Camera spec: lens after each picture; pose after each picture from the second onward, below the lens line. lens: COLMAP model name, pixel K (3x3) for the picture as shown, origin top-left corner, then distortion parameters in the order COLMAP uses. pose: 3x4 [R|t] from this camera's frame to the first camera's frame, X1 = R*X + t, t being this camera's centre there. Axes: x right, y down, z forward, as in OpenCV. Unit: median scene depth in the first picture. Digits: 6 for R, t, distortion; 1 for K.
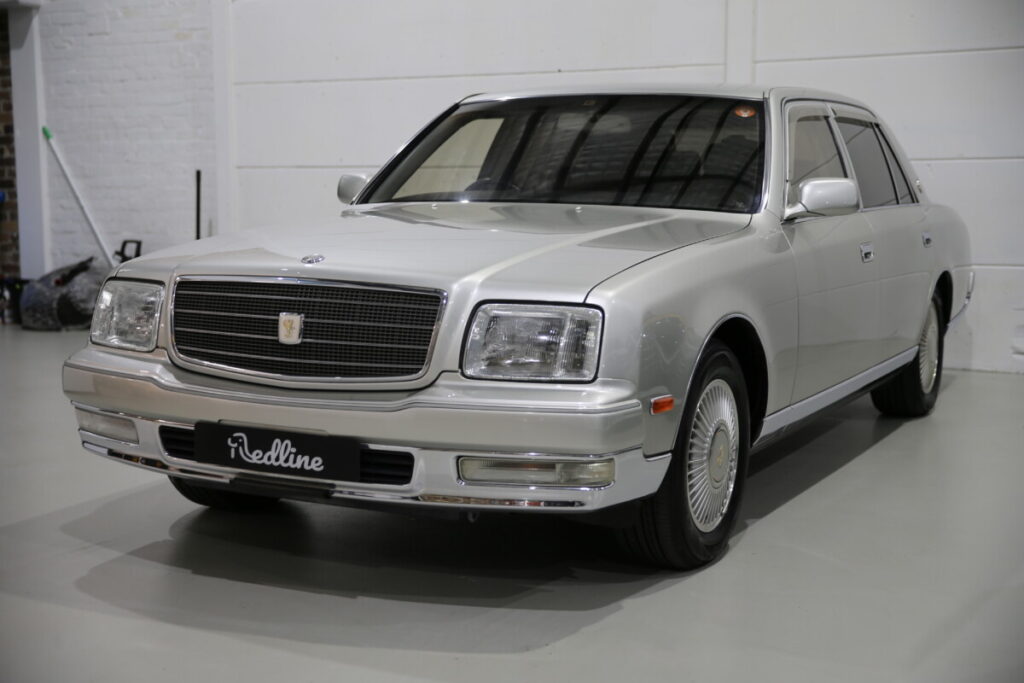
lens RADIAL K [[1482.4, 0, 515.5], [0, 1482.4, 326.7], [0, 0, 1]] dist [0.129731, 0.039088]
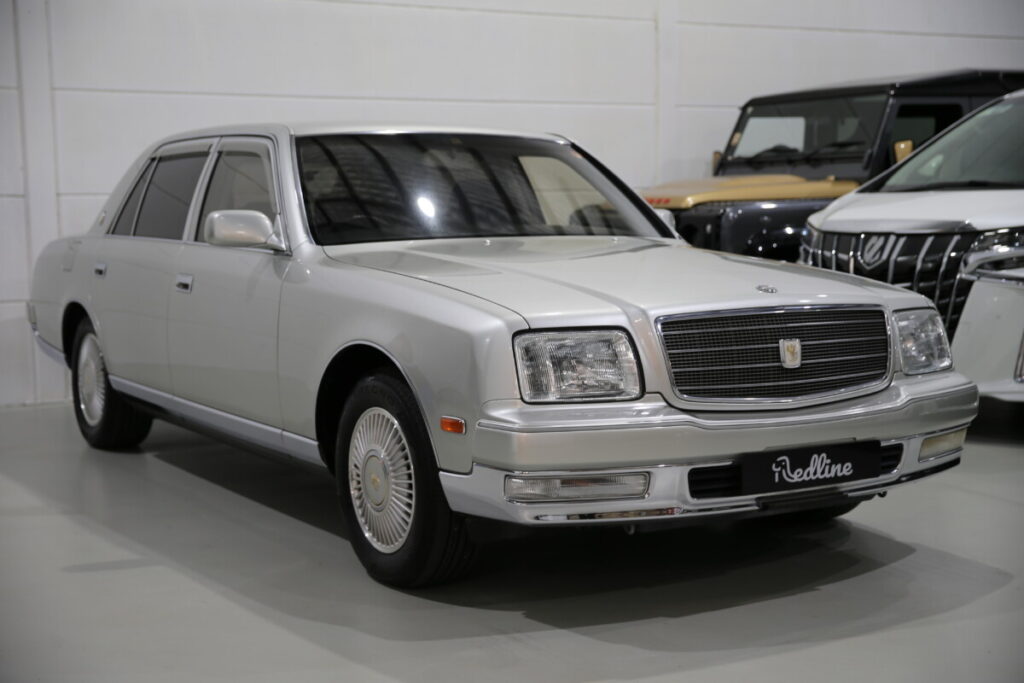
lens RADIAL K [[1482.4, 0, 515.5], [0, 1482.4, 326.7], [0, 0, 1]] dist [0.129731, 0.039088]
pose [[0.504825, -0.084335, 0.859092, -1.188344], [0.100363, 0.994201, 0.038622, -0.080390], [-0.857367, 0.066724, 0.510362, 0.622901]]
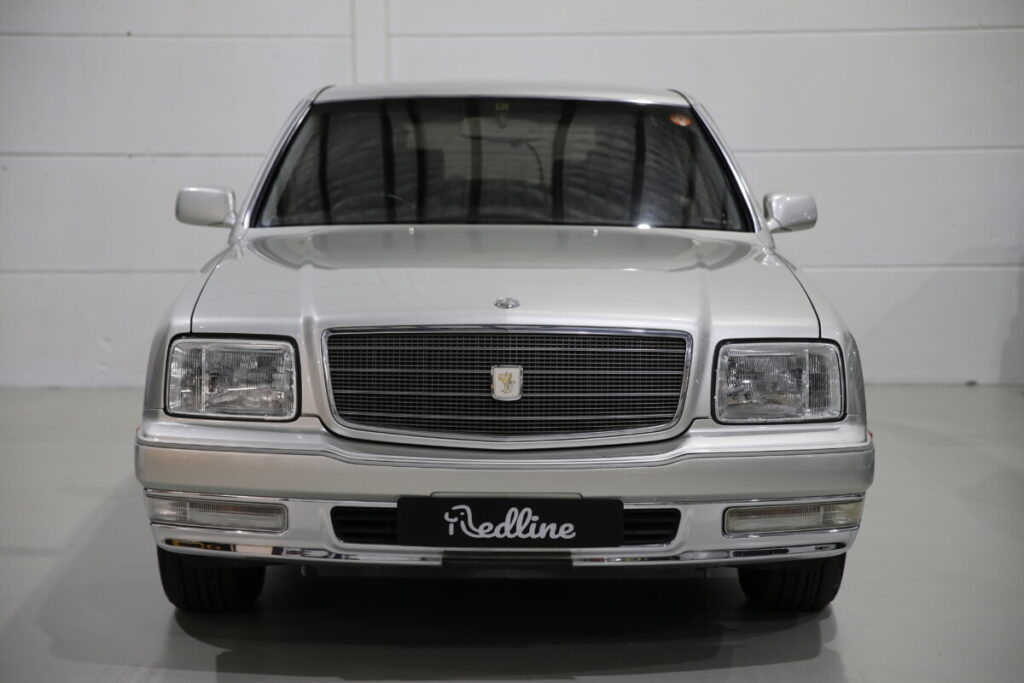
lens RADIAL K [[2029.2, 0, 512.0], [0, 2029.2, 341.5], [0, 0, 1]] dist [0.049849, 0.034317]
pose [[0.883858, -0.049522, 0.465127, -0.714829], [0.050038, 0.998684, 0.011245, -0.037067], [-0.465072, 0.013335, 0.885173, -0.072116]]
